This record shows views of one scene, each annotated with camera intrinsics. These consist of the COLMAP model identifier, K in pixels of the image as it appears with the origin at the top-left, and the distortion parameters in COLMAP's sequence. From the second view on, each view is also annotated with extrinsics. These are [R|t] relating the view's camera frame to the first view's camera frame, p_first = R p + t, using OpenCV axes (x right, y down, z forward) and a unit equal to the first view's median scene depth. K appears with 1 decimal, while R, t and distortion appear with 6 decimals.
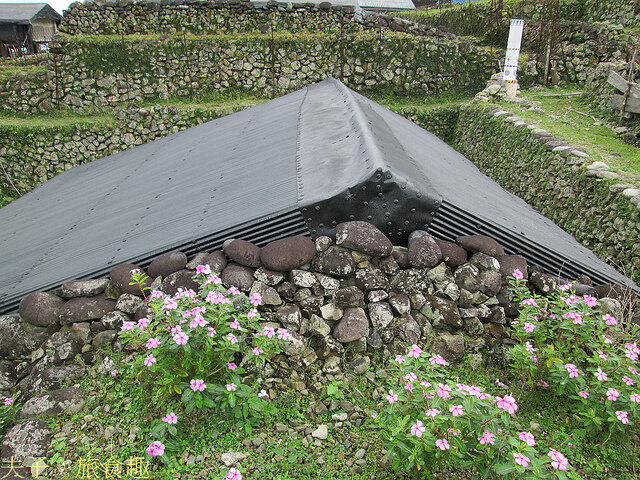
lens RADIAL K [[512.8, 0, 320.0], [0, 512.8, 240.0], [0, 0, 1]] dist [-0.078474, 0.047389]
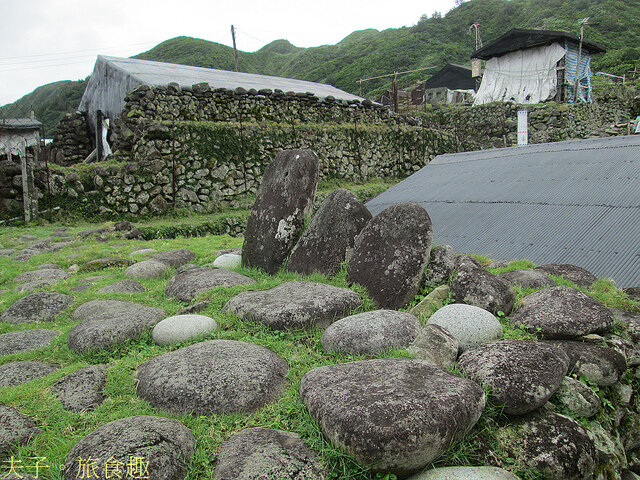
lens RADIAL K [[512.8, 0, 320.0], [0, 512.8, 240.0], [0, 0, 1]] dist [-0.078474, 0.047389]
pose [[0.809633, -0.122542, 0.574002, -0.775511], [0.272911, 0.944411, -0.183322, -0.013913], [-0.519630, 0.305074, 0.798069, 0.284910]]
